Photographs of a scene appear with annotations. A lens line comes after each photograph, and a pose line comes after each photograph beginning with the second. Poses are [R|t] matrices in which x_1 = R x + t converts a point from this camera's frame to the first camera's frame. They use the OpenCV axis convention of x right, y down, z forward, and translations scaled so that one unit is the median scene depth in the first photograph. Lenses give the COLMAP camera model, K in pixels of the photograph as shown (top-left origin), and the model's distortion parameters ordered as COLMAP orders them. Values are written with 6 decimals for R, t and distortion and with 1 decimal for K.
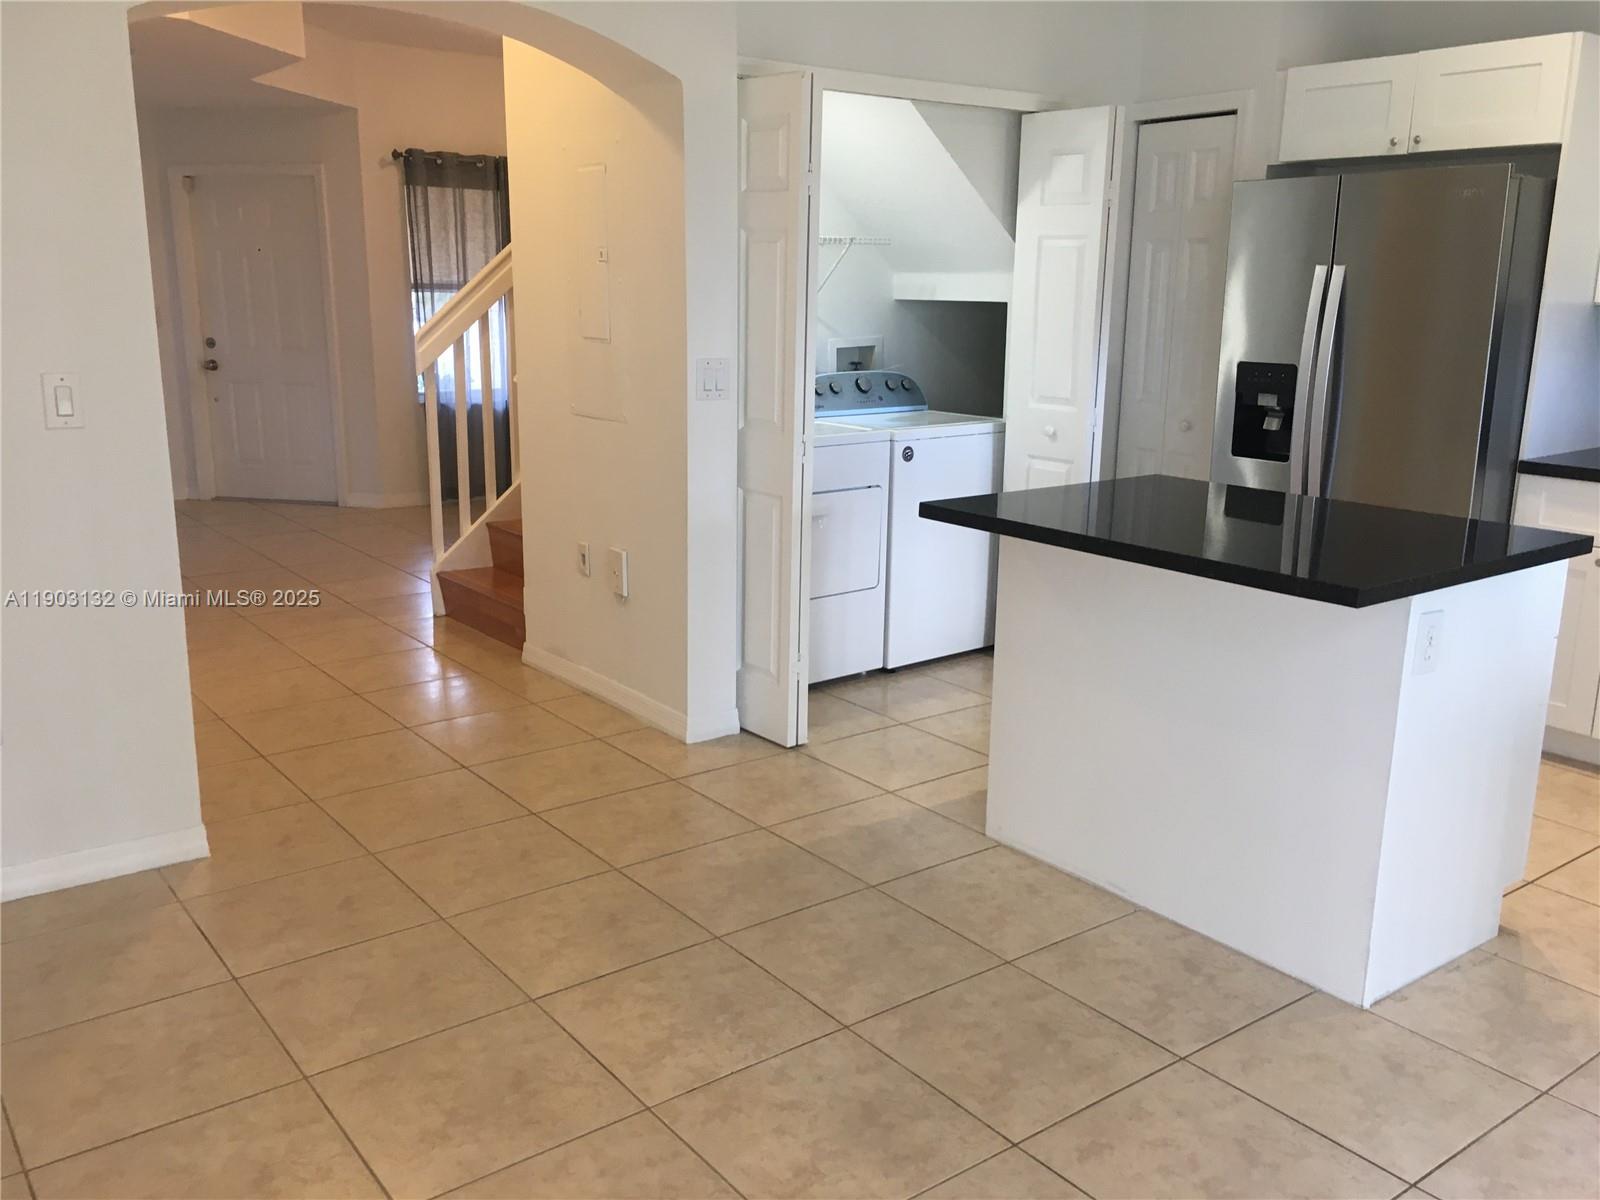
lens RADIAL K [[1351.3, 0, 796.4], [0, 1351.3, 603.8], [0, 0, 1]] dist [0.061628, -0.076337]
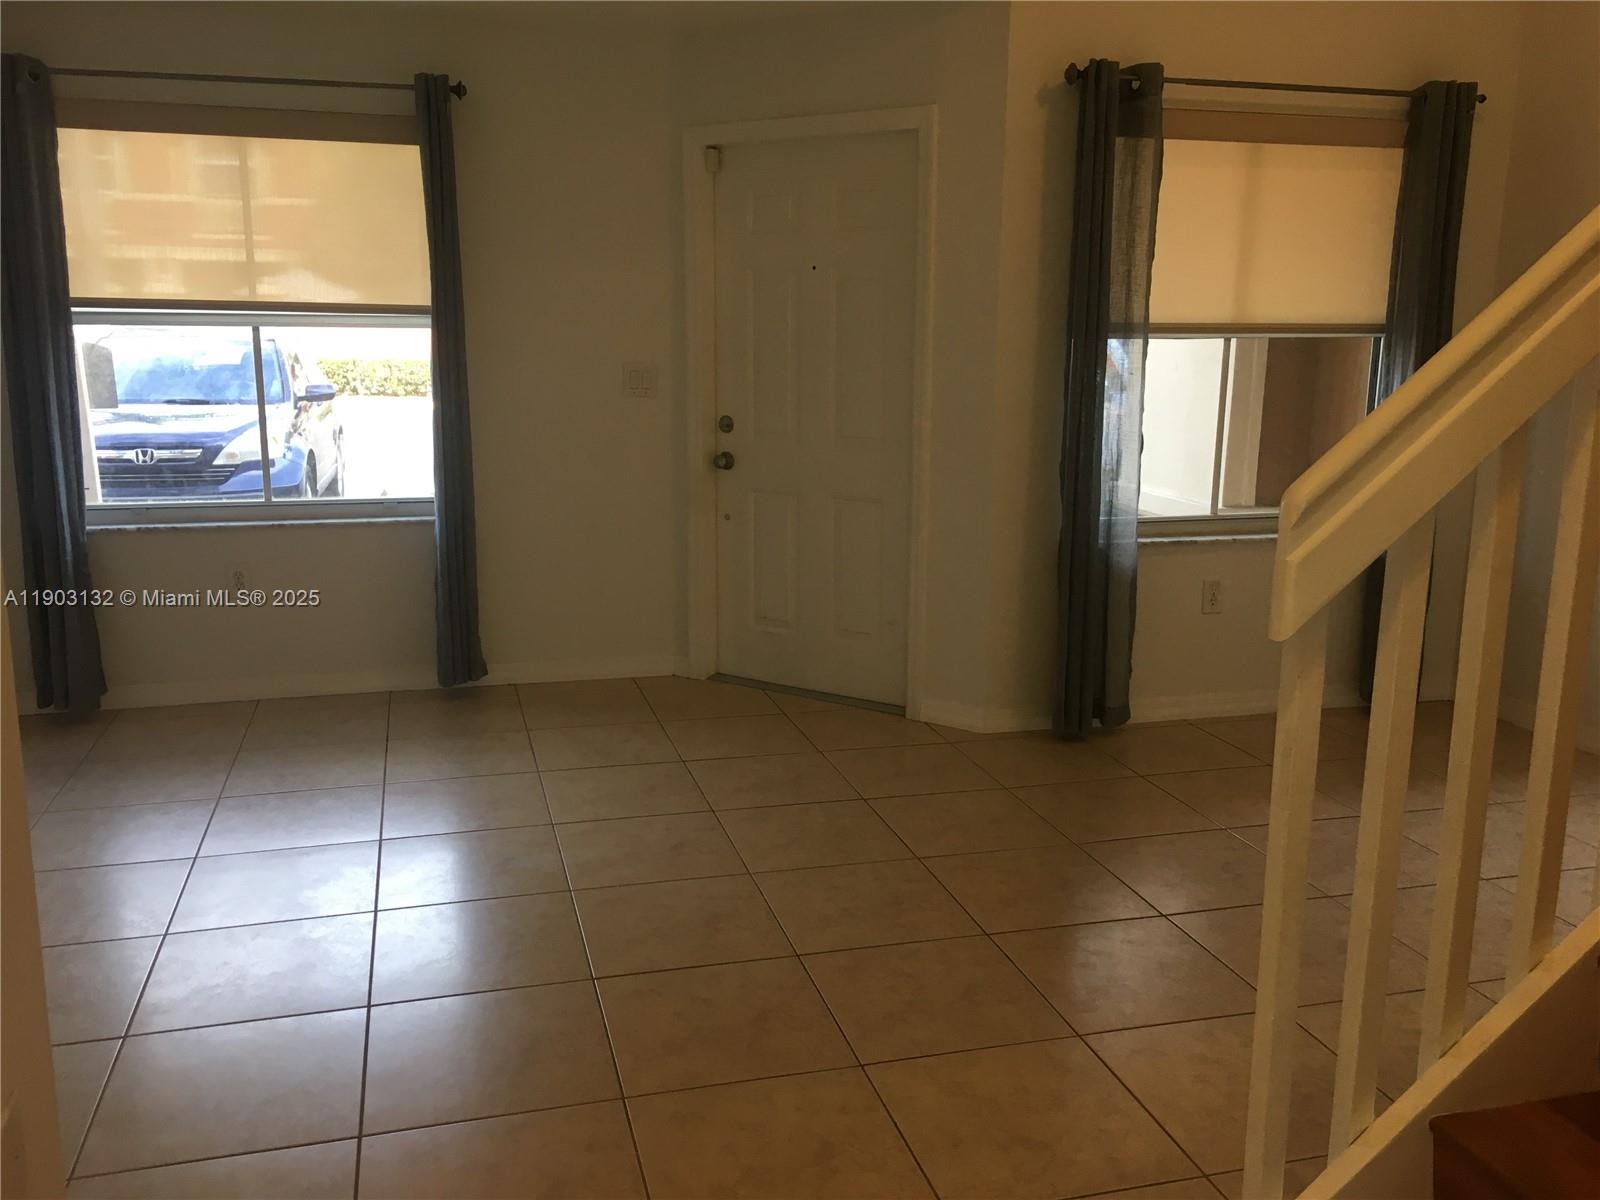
lens RADIAL K [[1351.3, 0, 791.4], [0, 1351.3, 587.4], [0, 0, 1]] dist [0.061628, -0.076337]
pose [[0.923050, 0.070428, -0.378179, -0.183419], [-0.085647, 0.996047, -0.023551, -0.115164], [0.375026, 0.054128, 0.925433, 0.493630]]
